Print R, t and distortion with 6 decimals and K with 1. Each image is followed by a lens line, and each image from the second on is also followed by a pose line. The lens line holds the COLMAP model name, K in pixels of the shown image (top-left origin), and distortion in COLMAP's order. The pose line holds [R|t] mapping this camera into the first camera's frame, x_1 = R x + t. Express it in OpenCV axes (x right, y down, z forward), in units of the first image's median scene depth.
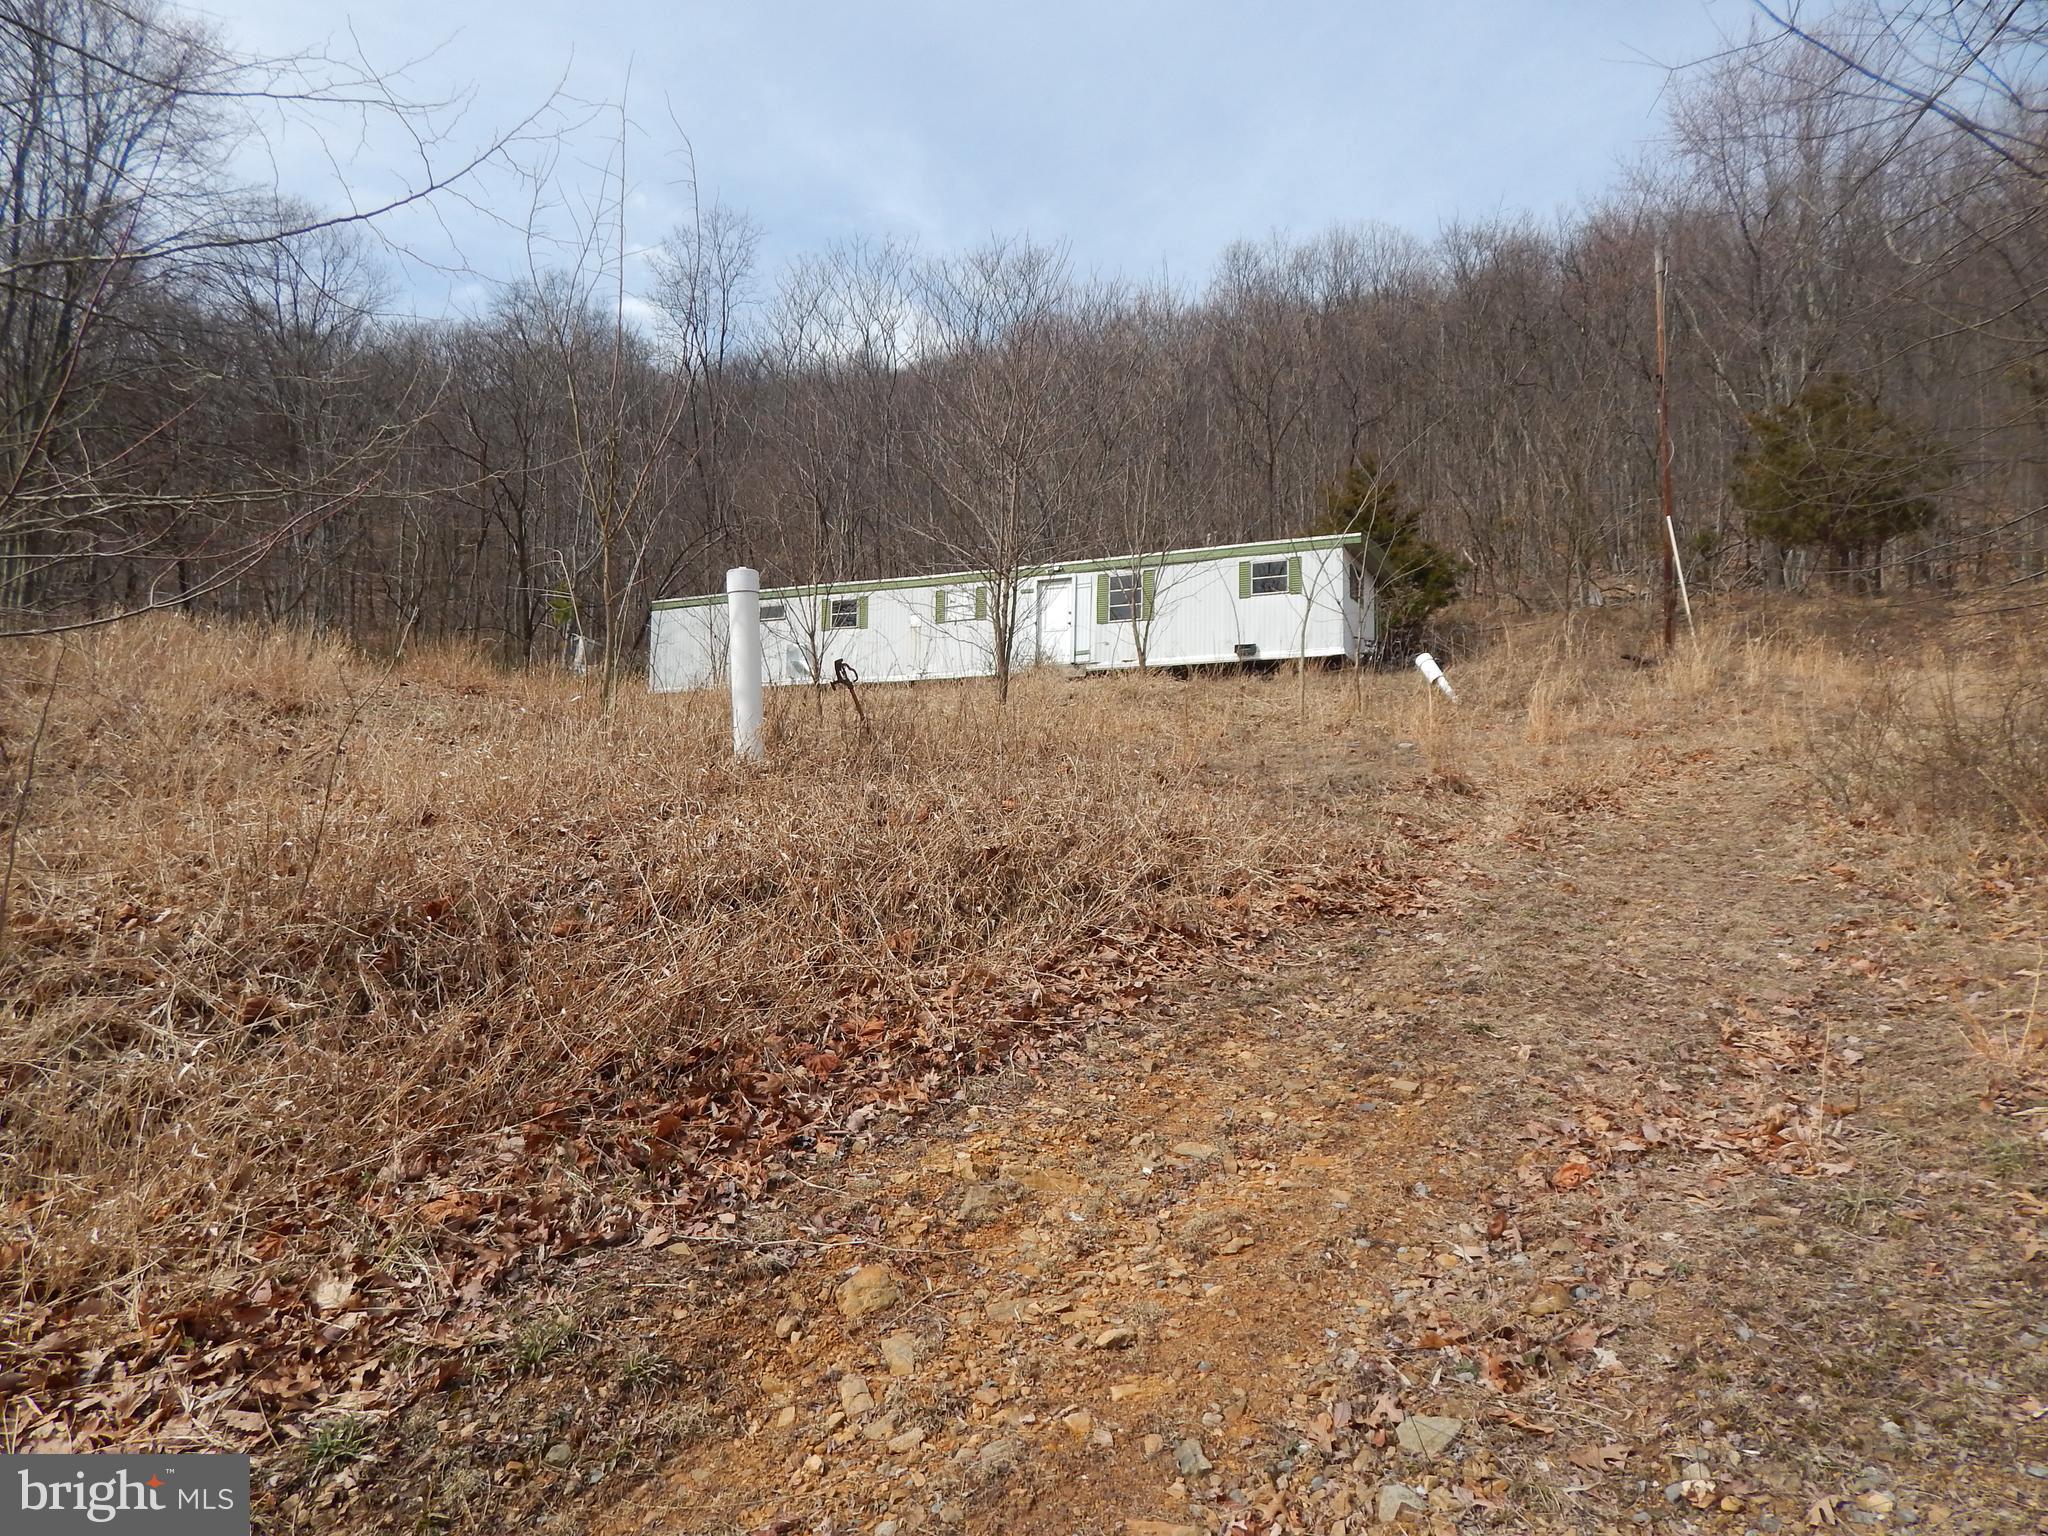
lens RADIAL K [[1379.0, 0, 1024.0], [0, 1379.0, 768.0], [0, 0, 1]] dist [-0.008722, -0.004518]
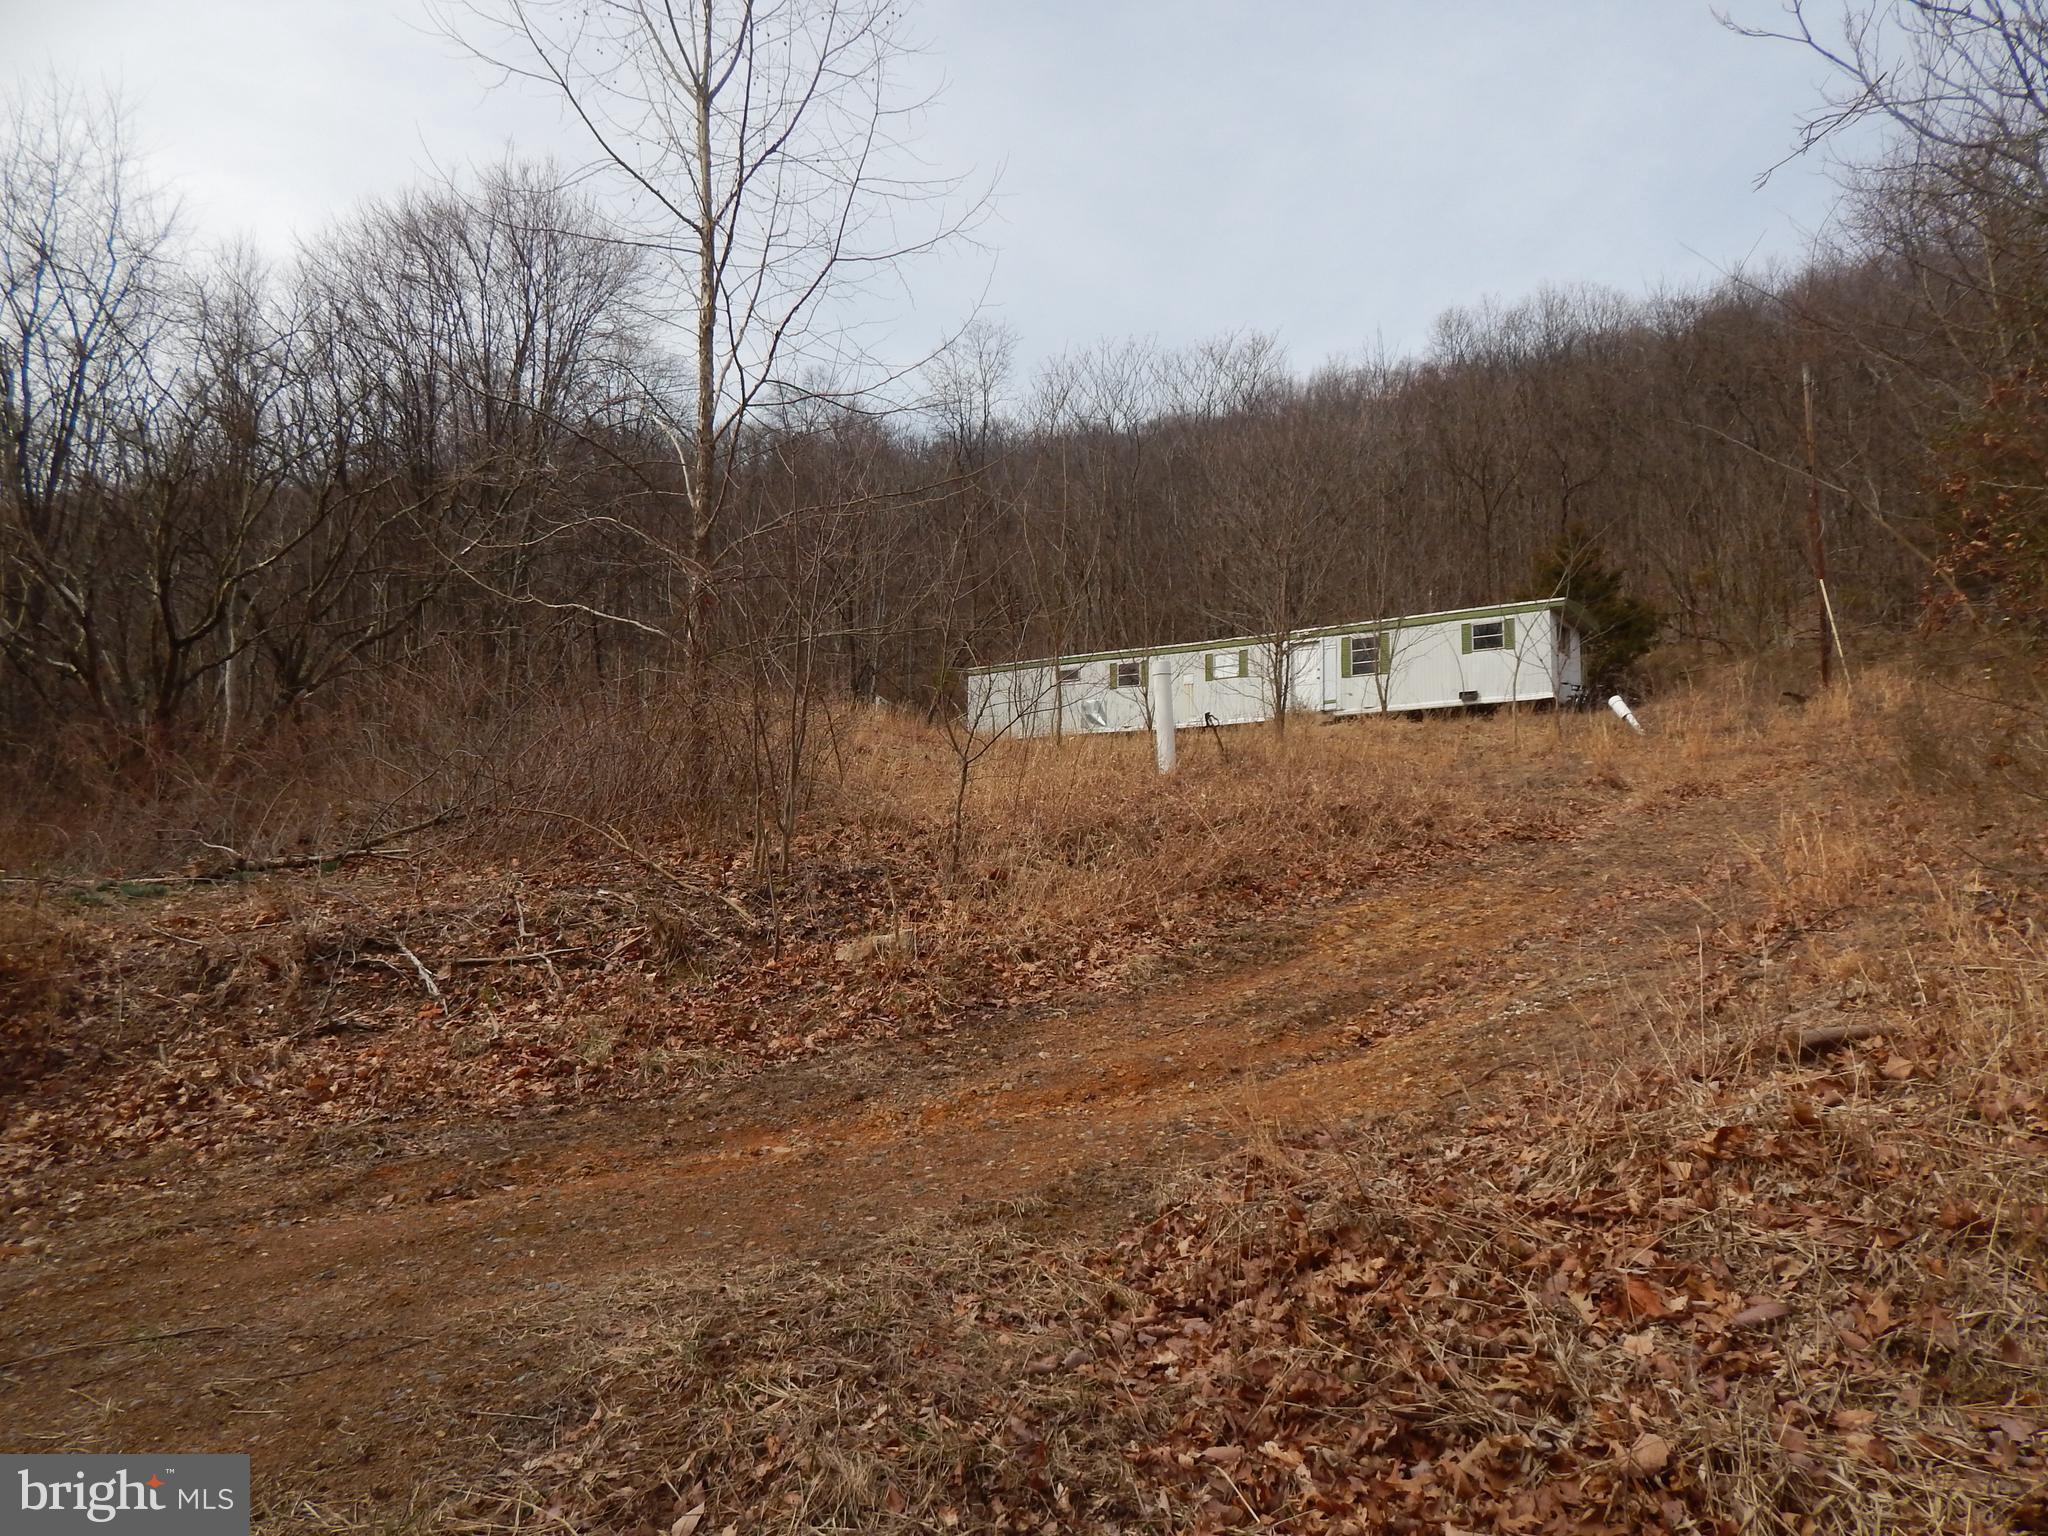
lens RADIAL K [[1379.0, 0, 1024.0], [0, 1379.0, 768.0], [0, 0, 1]] dist [-0.008722, -0.004518]
pose [[0.988134, -0.019254, -0.152384, -0.043347], [0.013638, 0.999192, -0.037817, 0.018498], [0.152989, 0.035290, 0.987598, -0.259684]]
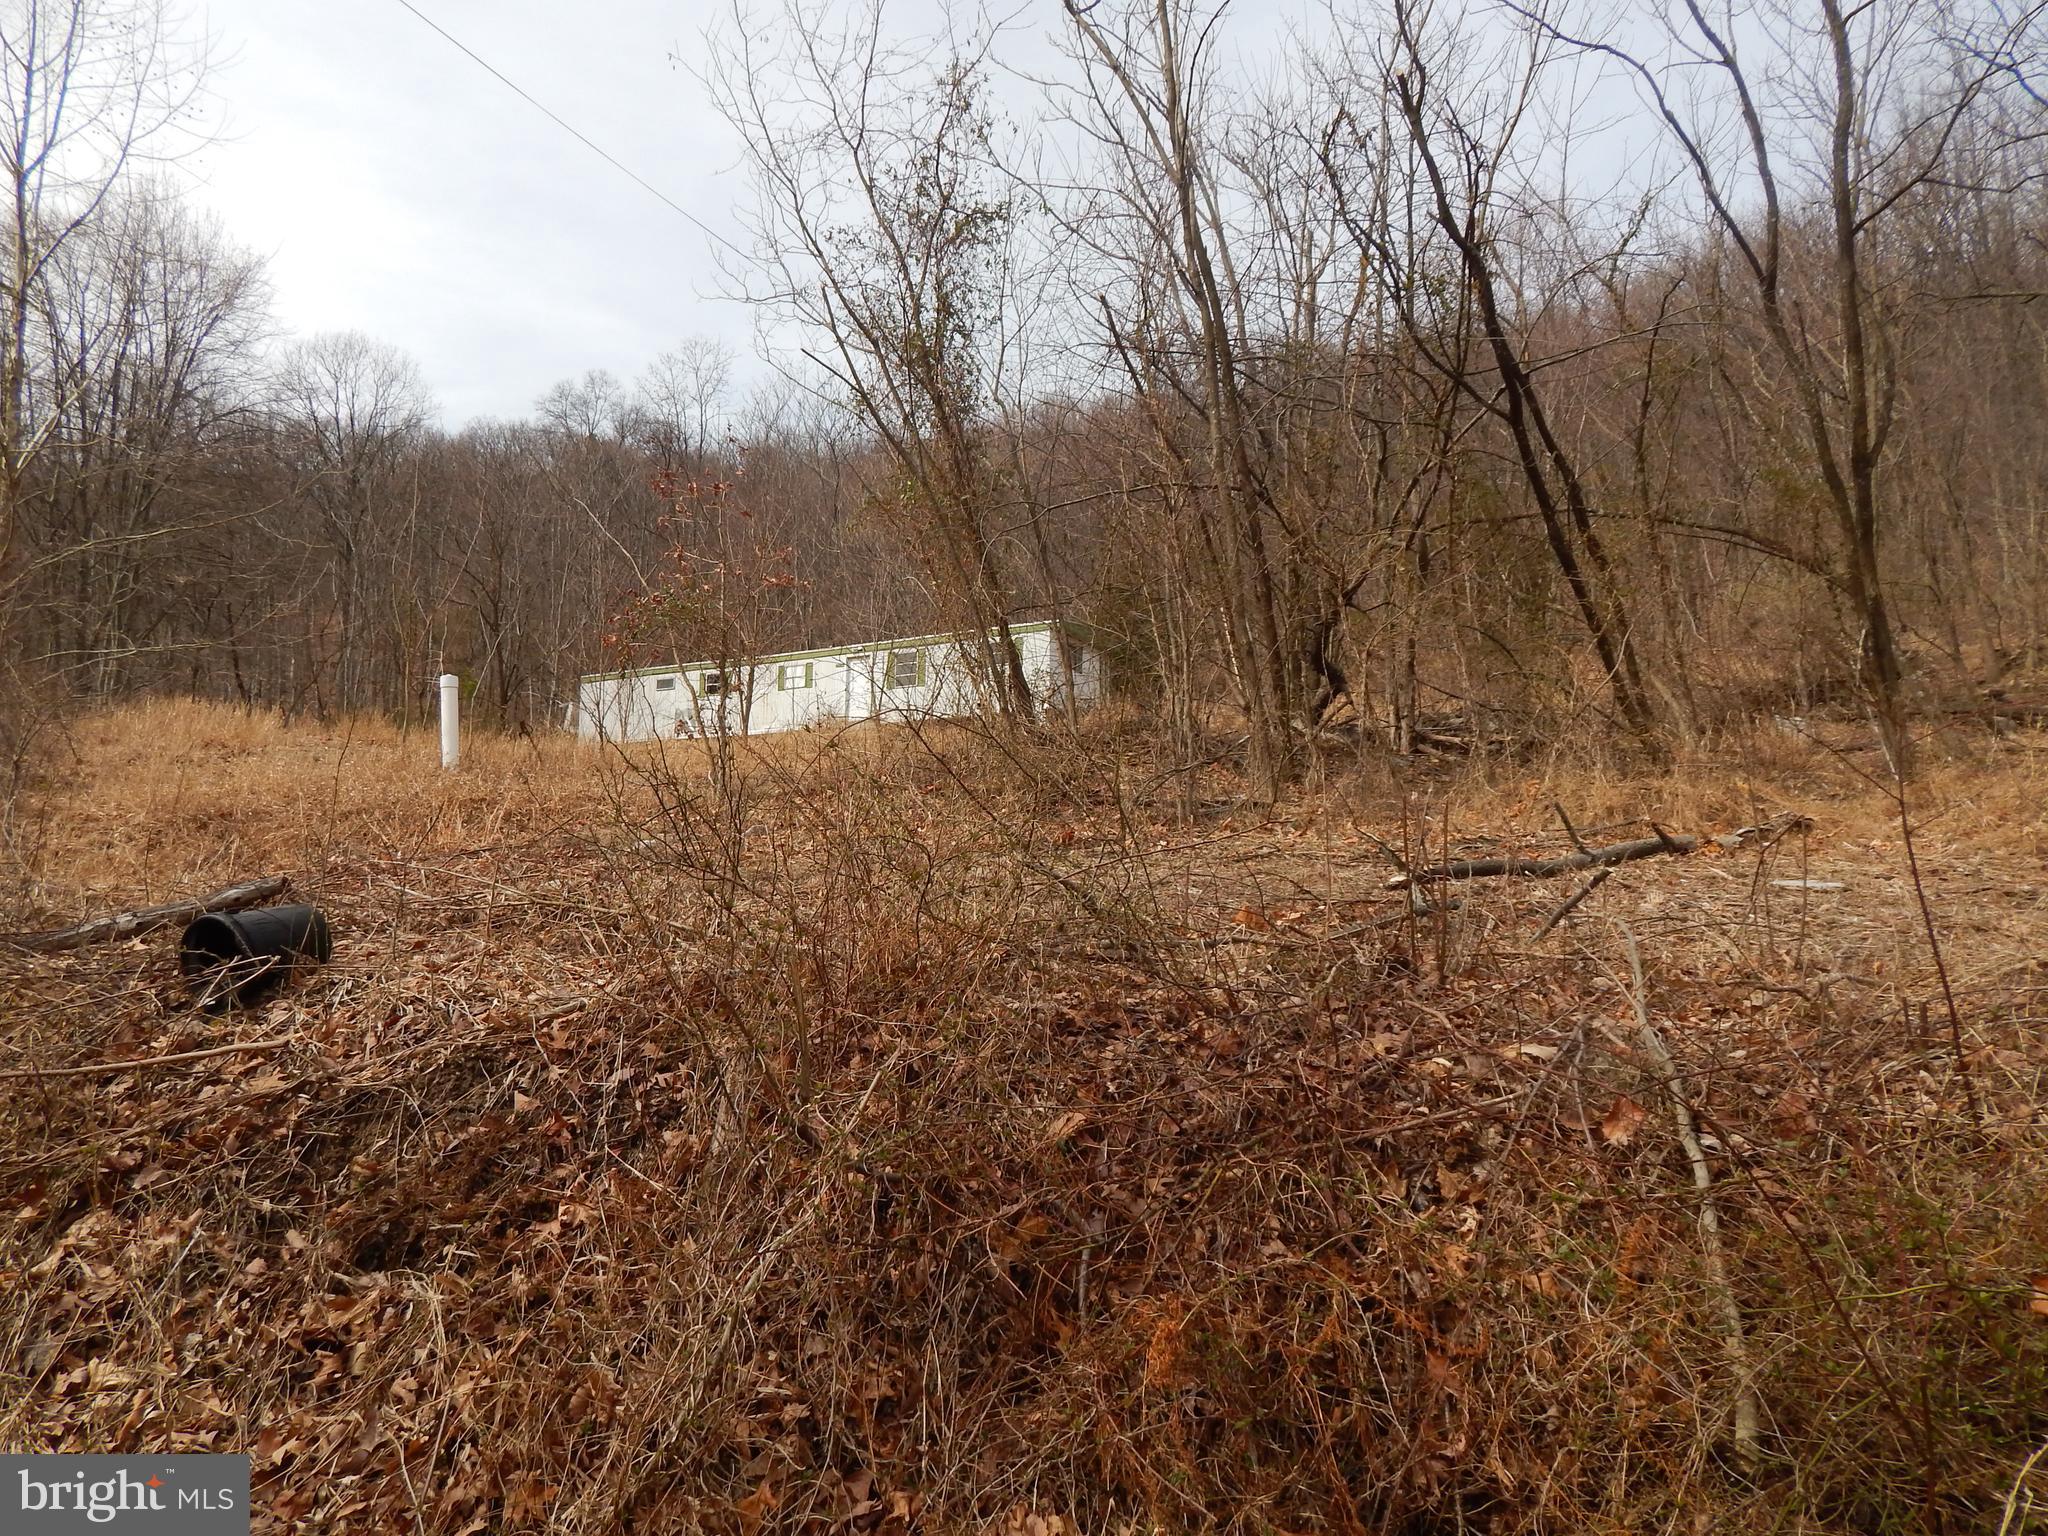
lens RADIAL K [[1379.0, 0, 1024.0], [0, 1379.0, 768.0], [0, 0, 1]] dist [-0.008722, -0.004518]
pose [[0.998493, -0.013791, -0.053121, 0.273472], [0.011687, 0.999143, -0.039707, 0.028438], [0.053623, 0.039026, 0.997798, -0.348755]]
